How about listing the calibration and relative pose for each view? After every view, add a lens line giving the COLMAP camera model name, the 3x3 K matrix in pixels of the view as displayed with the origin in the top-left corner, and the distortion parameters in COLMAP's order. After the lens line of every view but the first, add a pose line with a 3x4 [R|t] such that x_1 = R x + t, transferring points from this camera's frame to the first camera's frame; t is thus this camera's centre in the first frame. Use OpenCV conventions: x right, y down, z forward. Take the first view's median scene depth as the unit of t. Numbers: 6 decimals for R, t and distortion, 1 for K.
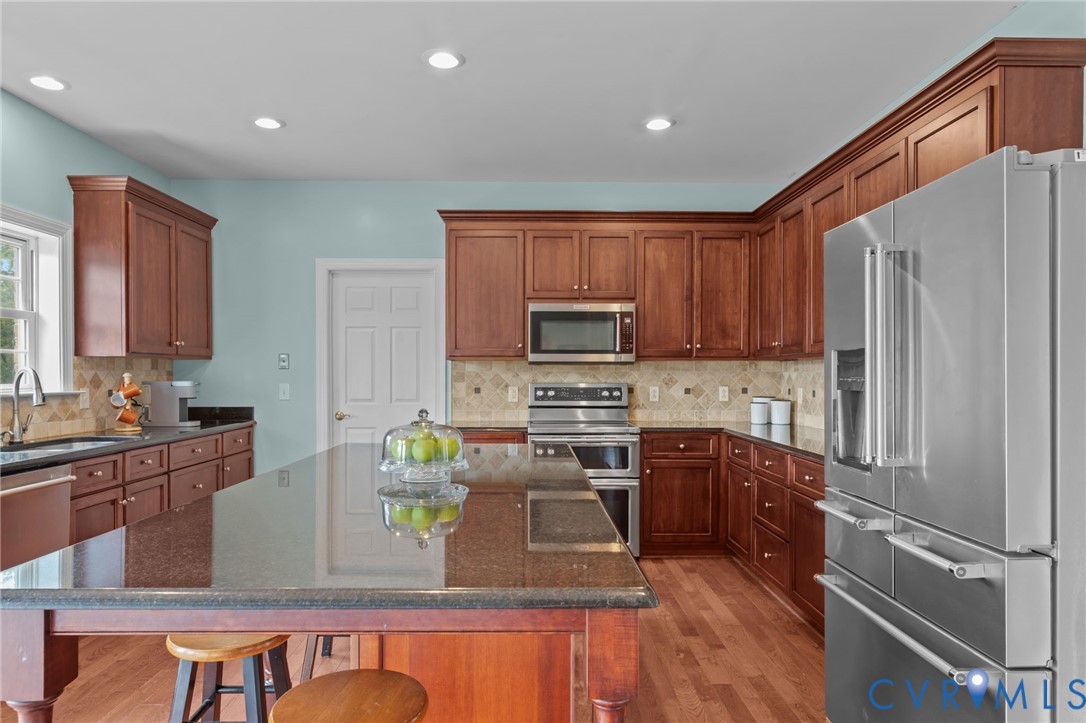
lens RADIAL K [[679.2, 0, 539.1], [0, 679.2, 378.3], [0, 0, 1]] dist [-0.004084, 0.005814]
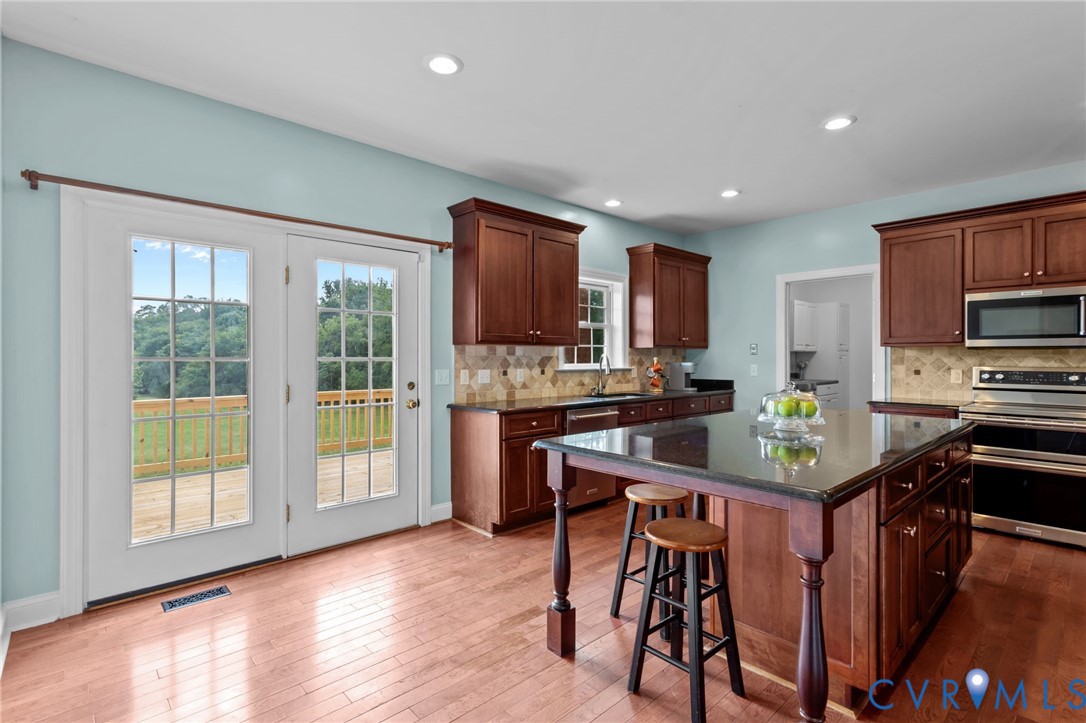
lens RADIAL K [[520.5, 0, 541.7], [0, 520.5, 357.3], [0, 0, 1]] dist [0.003794, -0.000050]
pose [[0.670652, -0.000604, -0.741772, 0.157235], [-0.005812, 0.999965, -0.006070, 0.001459], [0.741749, 0.008382, 0.670625, -0.081768]]
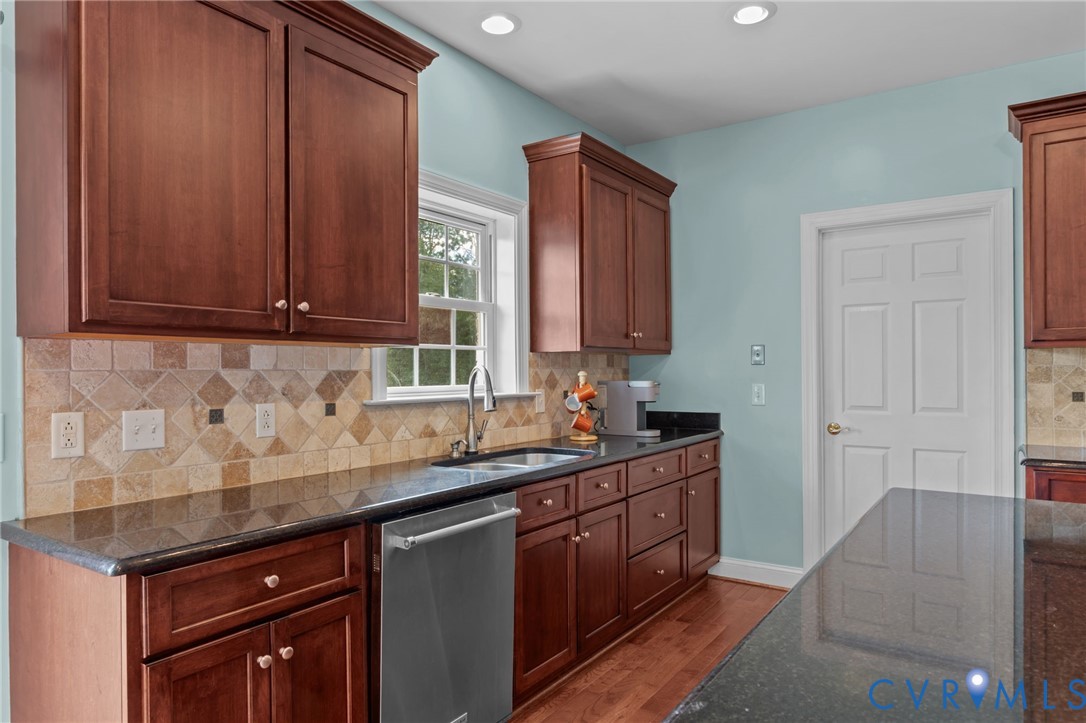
lens RADIAL K [[679.2, 0, 541.0], [0, 679.2, 367.6], [0, 0, 1]] dist [-0.004084, 0.005814]
pose [[0.817028, -0.008669, -0.576532, -0.149434], [0.002266, 0.999928, -0.011824, -0.002351], [0.576593, 0.008354, 0.816989, 0.259012]]
